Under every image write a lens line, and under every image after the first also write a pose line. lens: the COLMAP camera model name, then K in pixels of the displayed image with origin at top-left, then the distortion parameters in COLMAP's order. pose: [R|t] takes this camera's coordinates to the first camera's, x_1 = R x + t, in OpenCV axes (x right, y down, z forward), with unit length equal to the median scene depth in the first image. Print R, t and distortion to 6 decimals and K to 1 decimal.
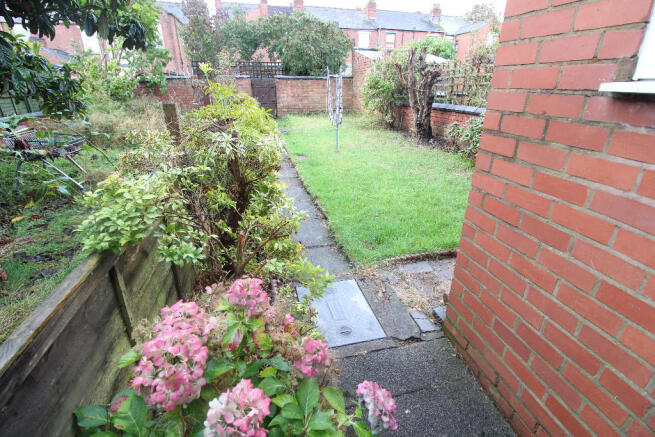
lens RADIAL K [[306.1, 0, 332.2], [0, 306.1, 216.8], [0, 0, 1]] dist [-0.000846, -0.012915]
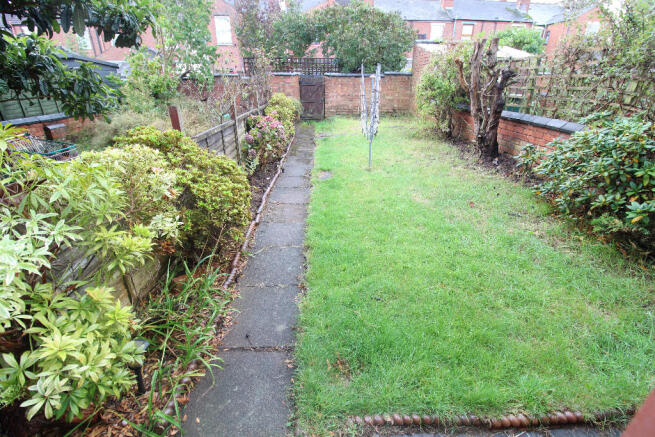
lens RADIAL K [[306.1, 0, 332.2], [0, 306.1, 216.8], [0, 0, 1]] dist [-0.000846, -0.012915]
pose [[0.978453, 0.086870, -0.187306, 0.072792], [-0.084265, 0.996204, 0.021841, -0.083992], [0.188492, -0.005587, 0.982059, 0.157169]]
